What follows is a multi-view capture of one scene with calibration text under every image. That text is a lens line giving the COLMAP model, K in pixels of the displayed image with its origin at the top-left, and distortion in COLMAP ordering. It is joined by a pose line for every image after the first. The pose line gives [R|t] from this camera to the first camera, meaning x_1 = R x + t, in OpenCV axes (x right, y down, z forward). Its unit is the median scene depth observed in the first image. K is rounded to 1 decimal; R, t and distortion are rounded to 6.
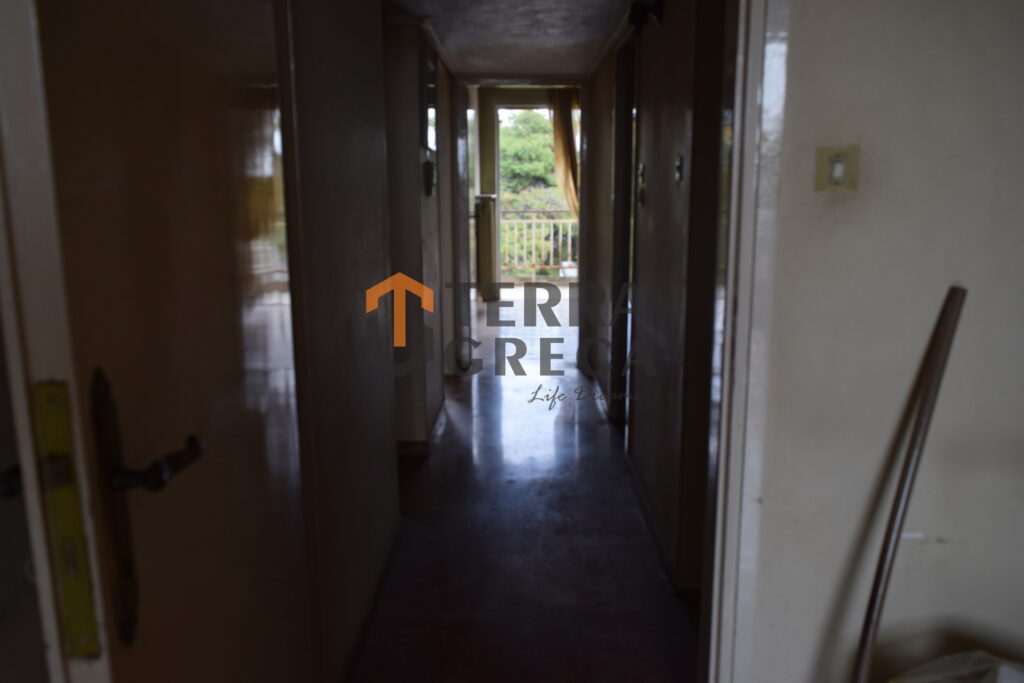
lens RADIAL K [[801.7, 0, 515.8], [0, 801.7, 343.8], [0, 0, 1]] dist [-0.011900, -0.003104]
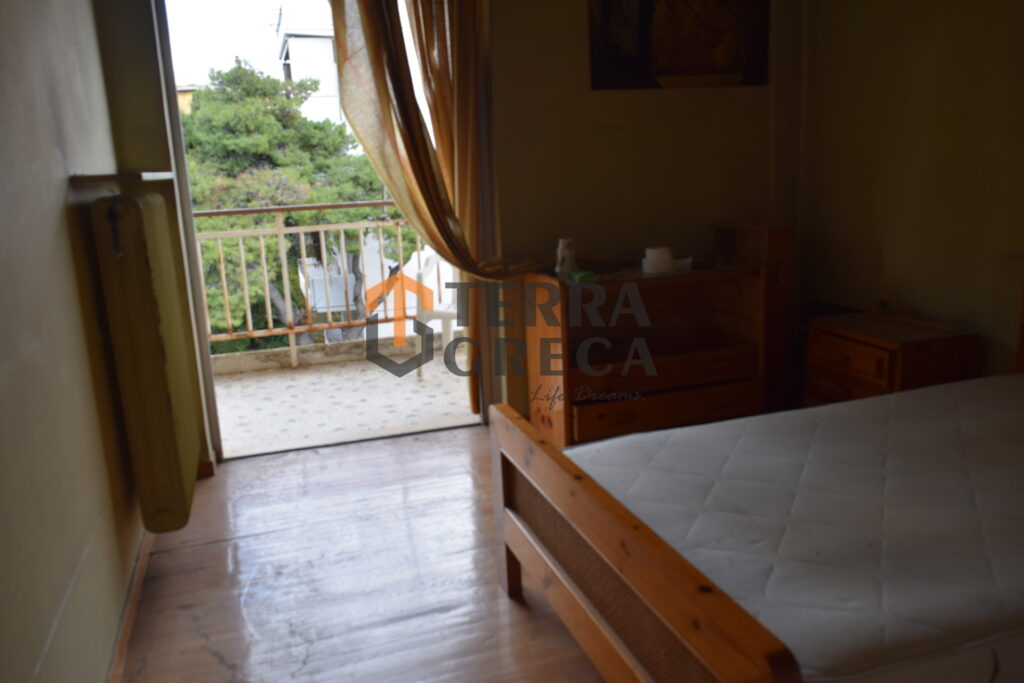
lens RADIAL K [[801.7, 0, 520.1], [0, 801.7, 340.2], [0, 0, 1]] dist [-0.011900, -0.003104]
pose [[0.942147, -0.105429, 0.318188, -0.000487], [0.099152, 0.994424, 0.035908, -0.037748], [-0.320199, -0.002282, 0.947347, 0.211044]]
